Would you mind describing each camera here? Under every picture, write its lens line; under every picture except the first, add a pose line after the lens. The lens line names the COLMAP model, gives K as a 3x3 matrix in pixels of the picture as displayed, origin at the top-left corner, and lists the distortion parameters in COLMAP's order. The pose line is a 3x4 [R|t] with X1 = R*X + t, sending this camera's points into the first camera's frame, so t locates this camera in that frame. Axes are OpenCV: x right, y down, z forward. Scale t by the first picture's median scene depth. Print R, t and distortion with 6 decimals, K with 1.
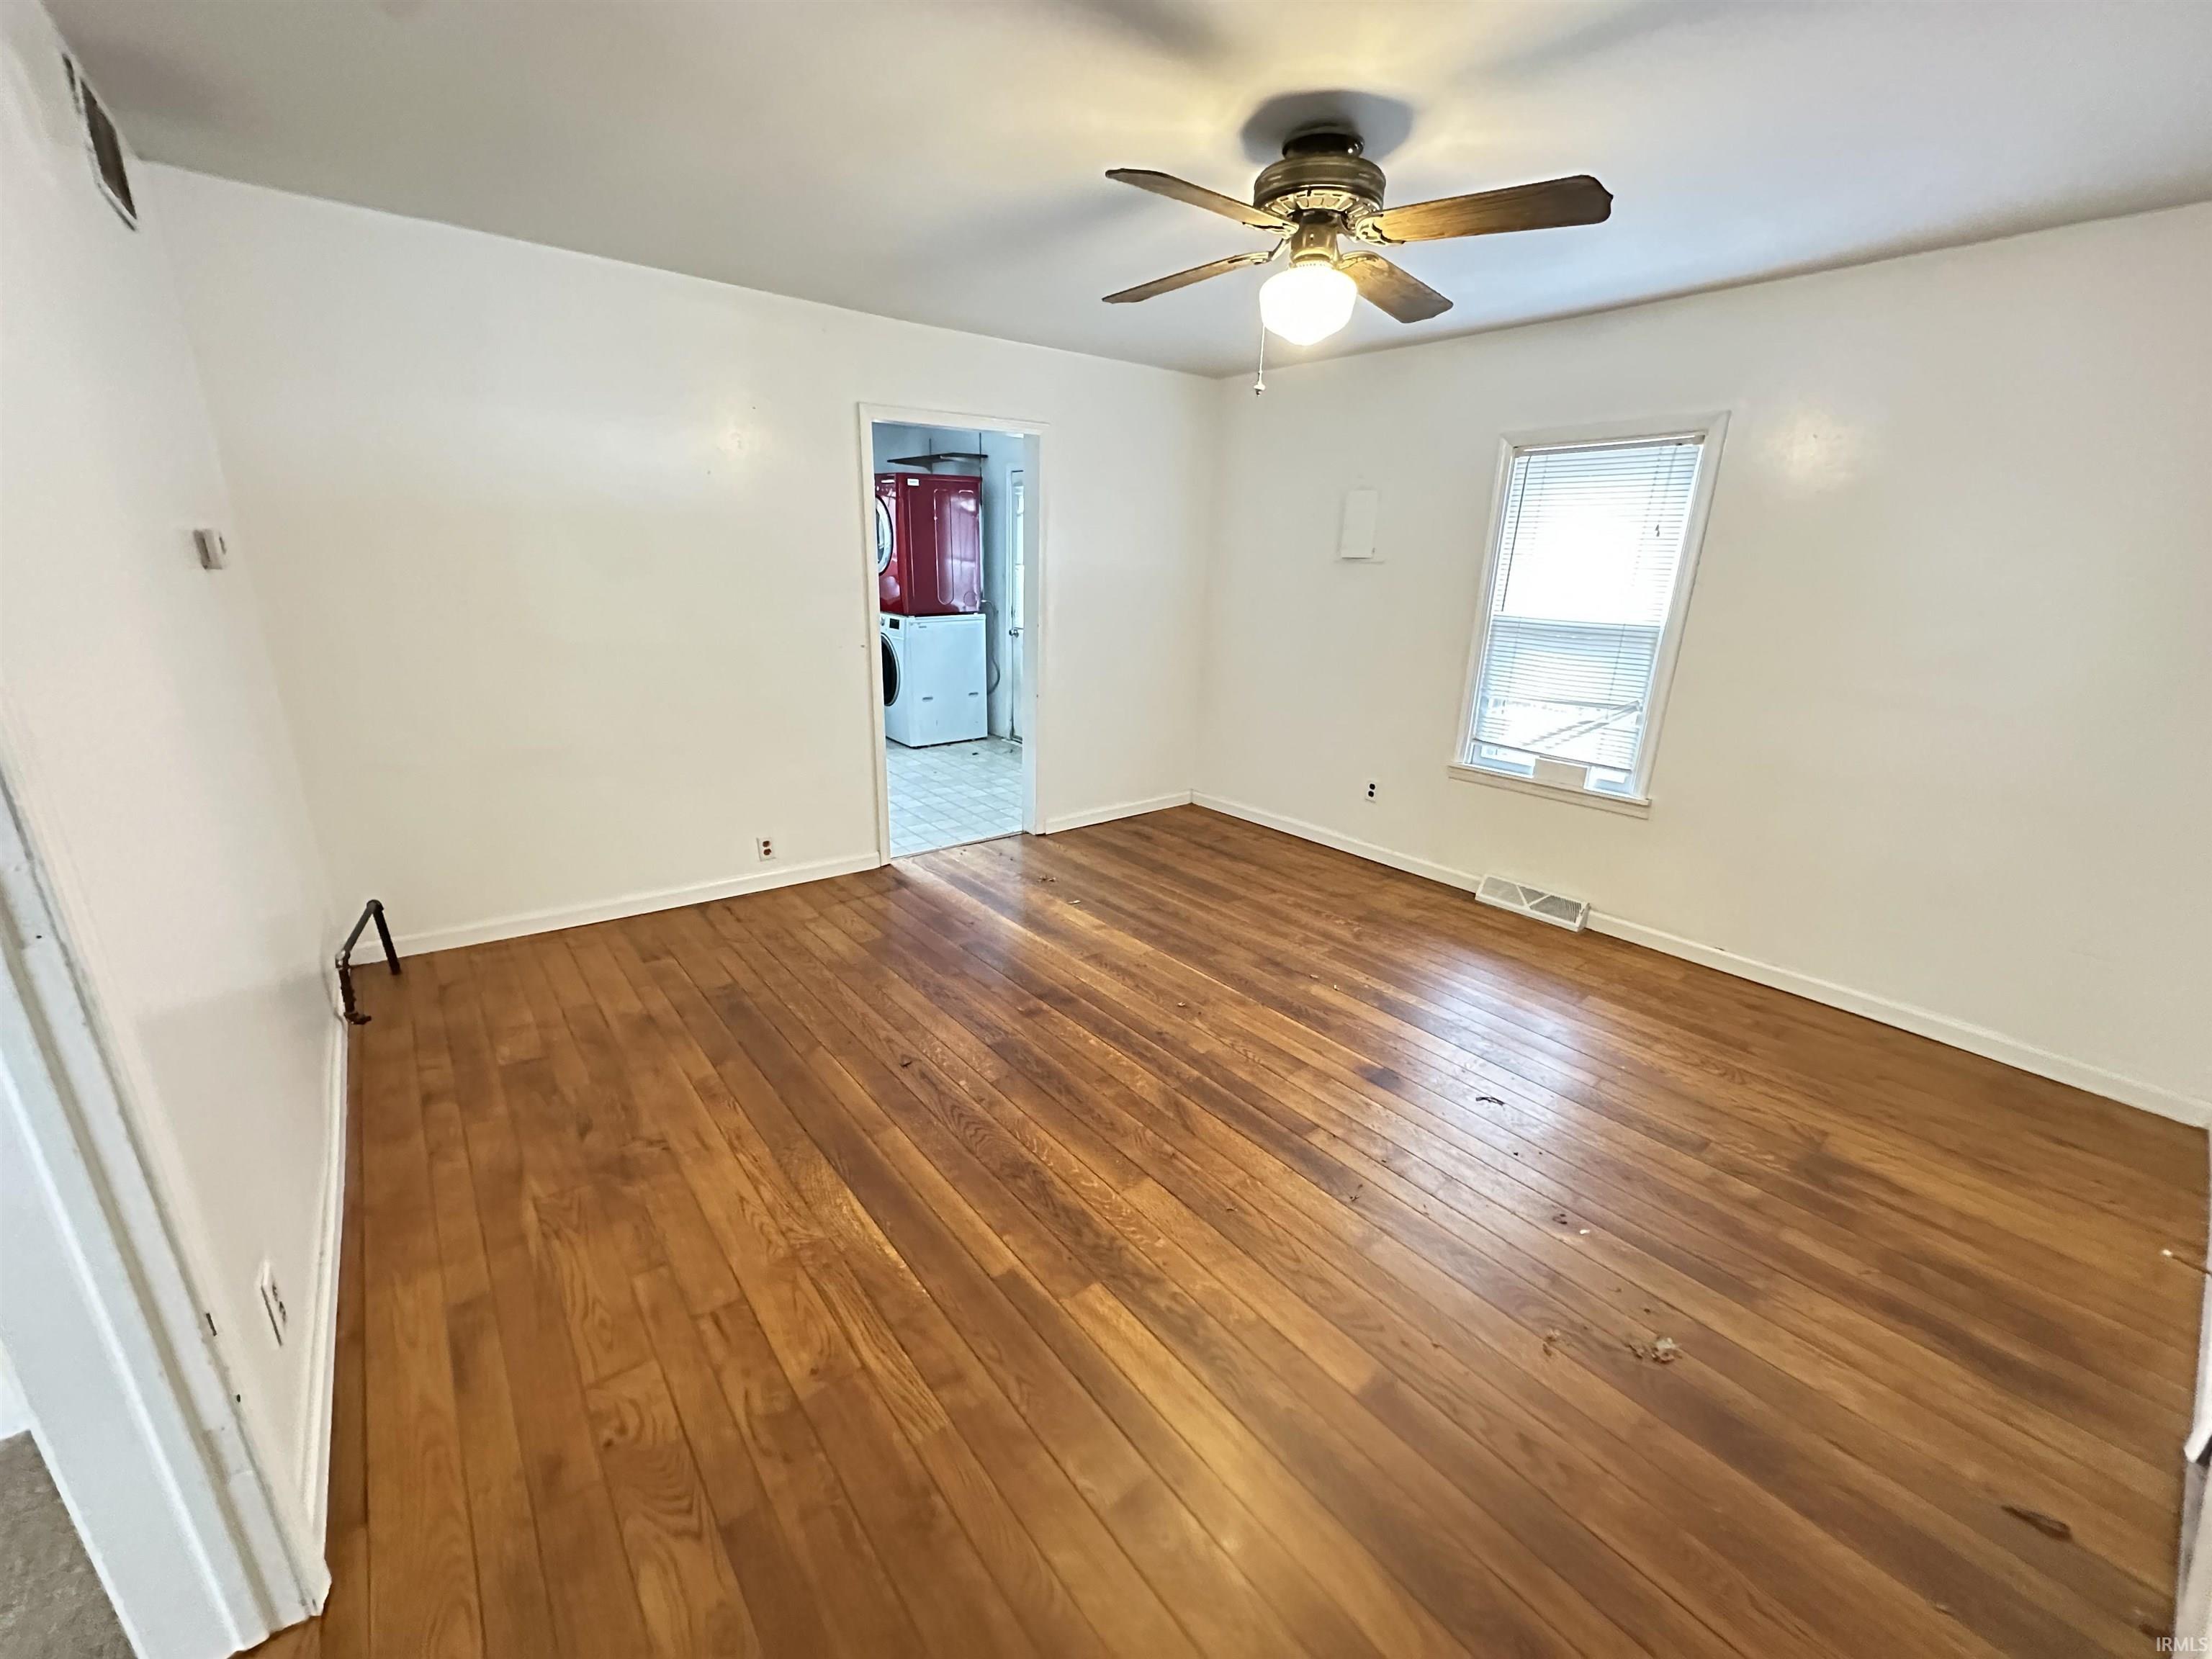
lens RADIAL K [[882.6, 0, 1101.8], [0, 882.6, 821.4], [0, 0, 1]] dist [-0.002770, 0.000172]
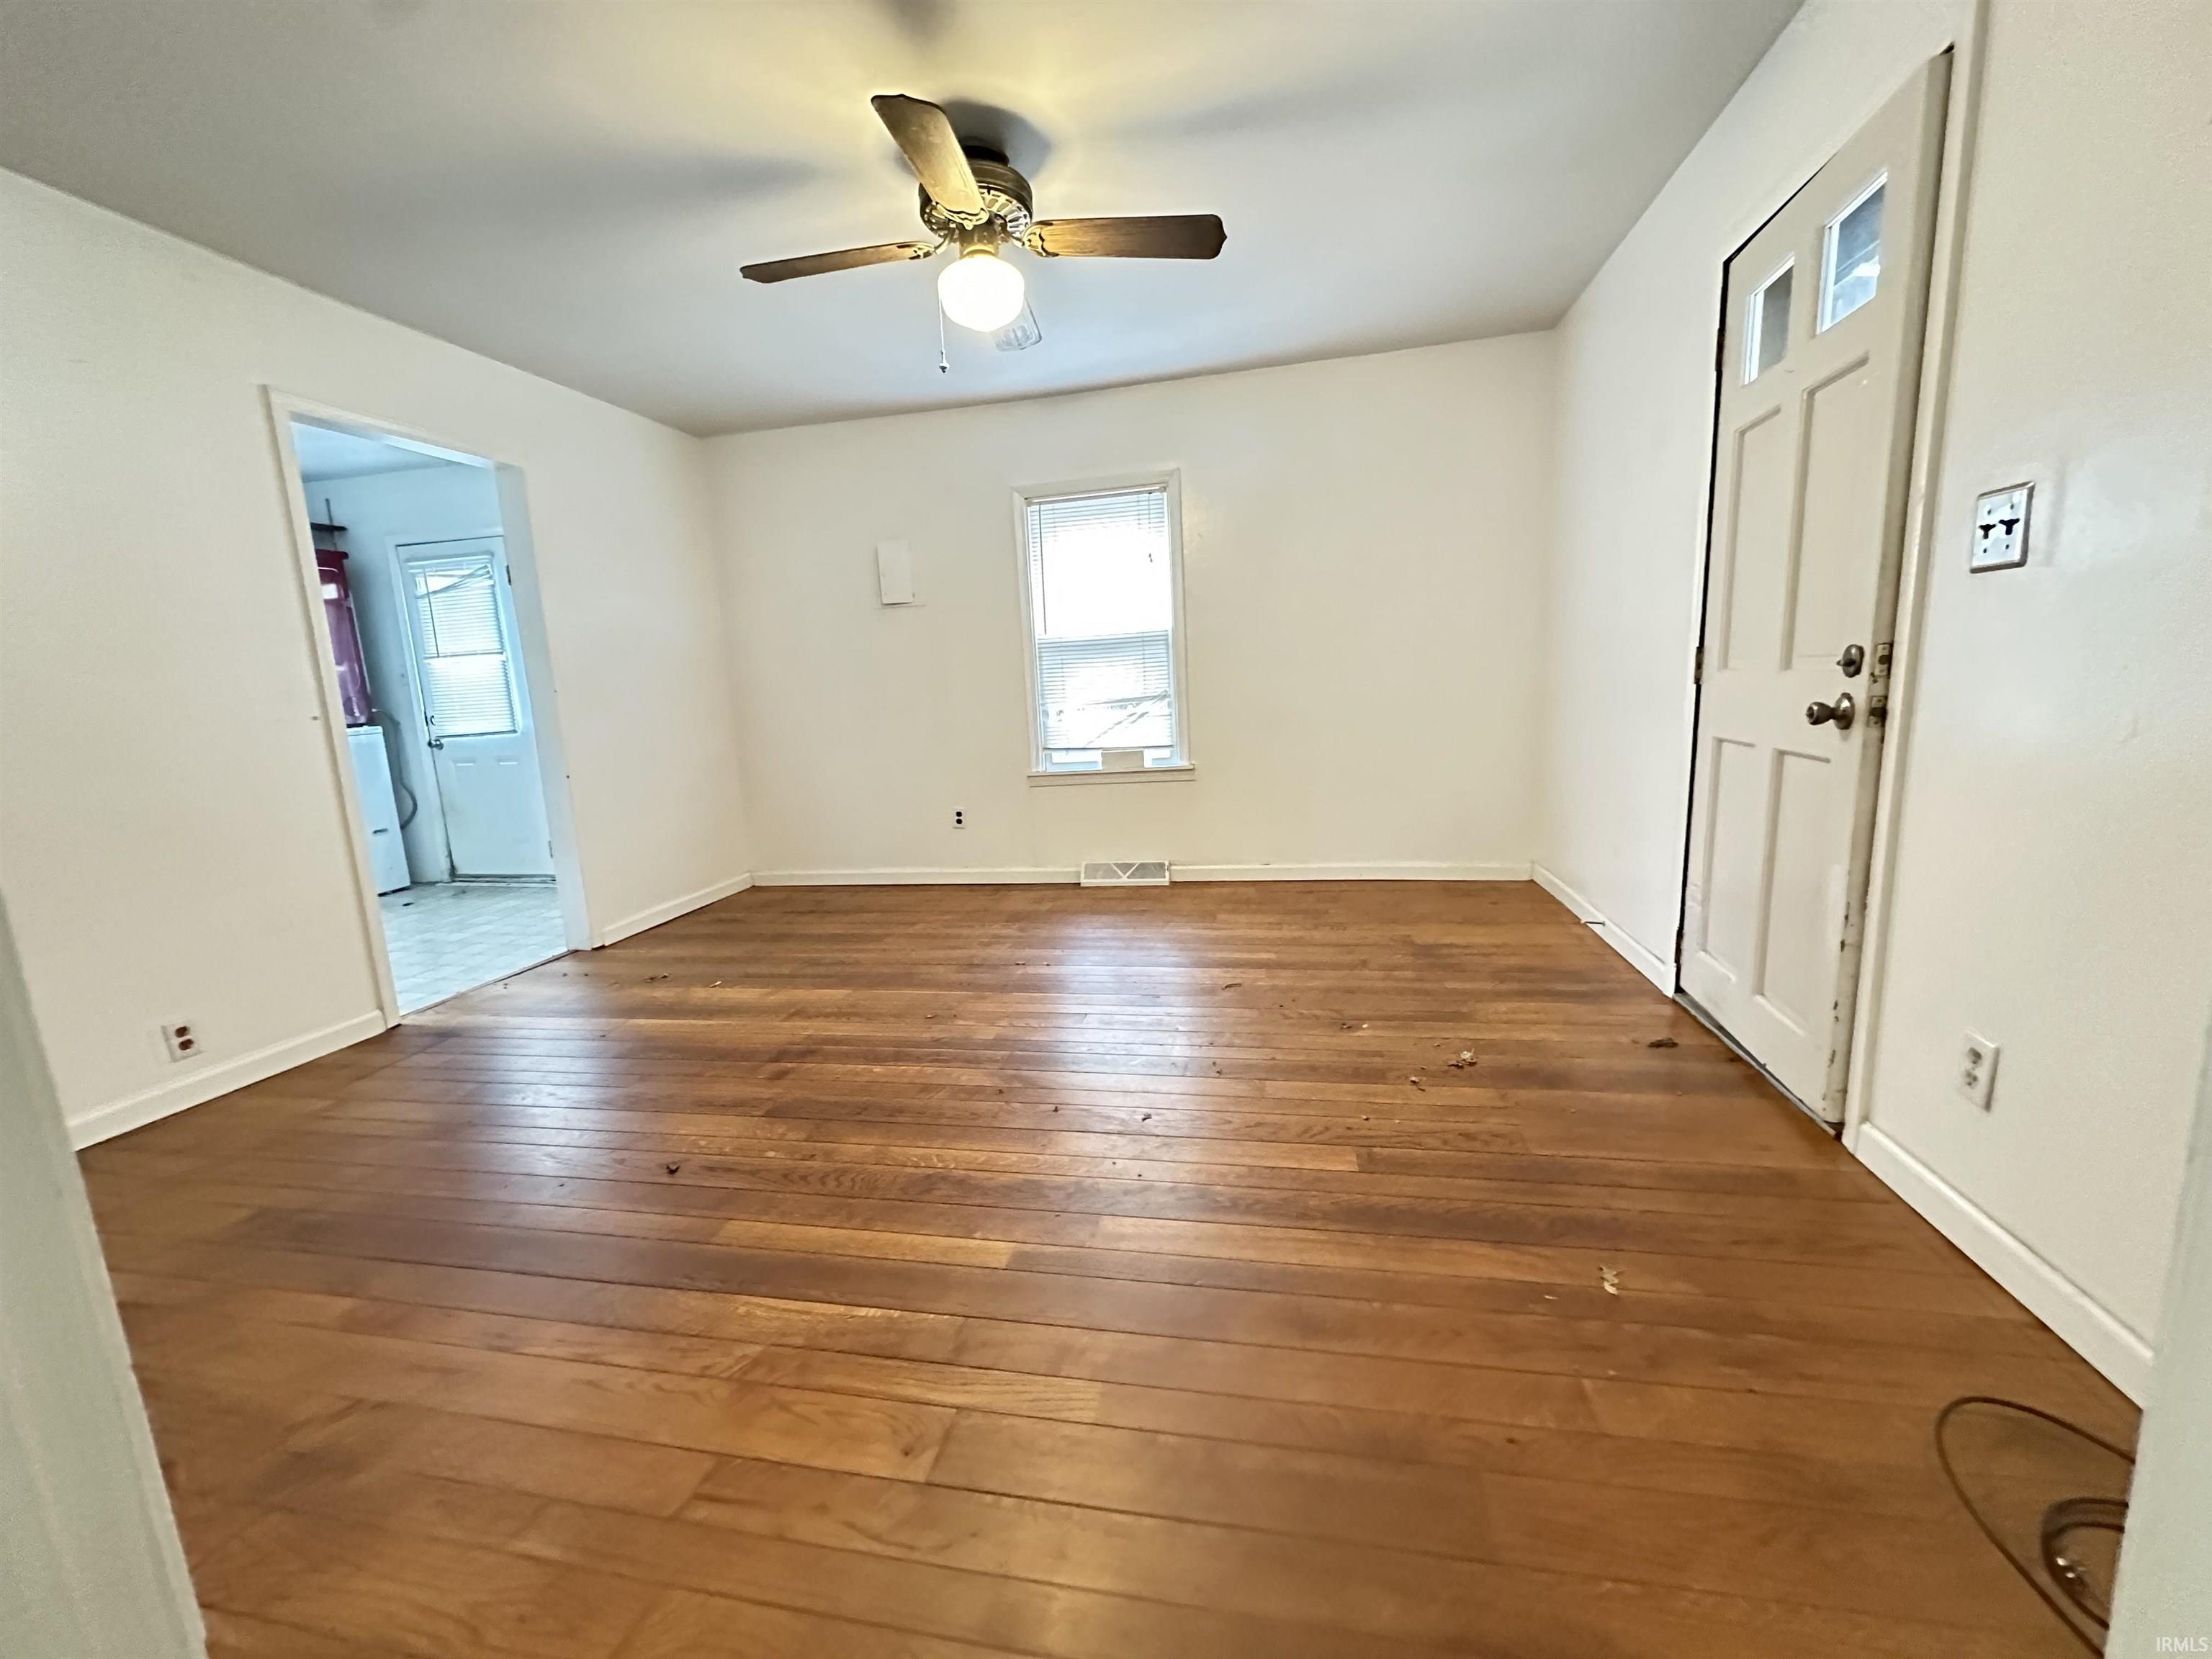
lens RADIAL K [[882.6, 0, 1102.5], [0, 882.6, 825.0], [0, 0, 1]] dist [-0.002770, 0.000172]
pose [[0.765970, -0.166221, 0.621015, -0.268859], [0.255743, 0.965055, -0.057131, 0.095933], [-0.589818, 0.202581, 0.781713, 0.104740]]
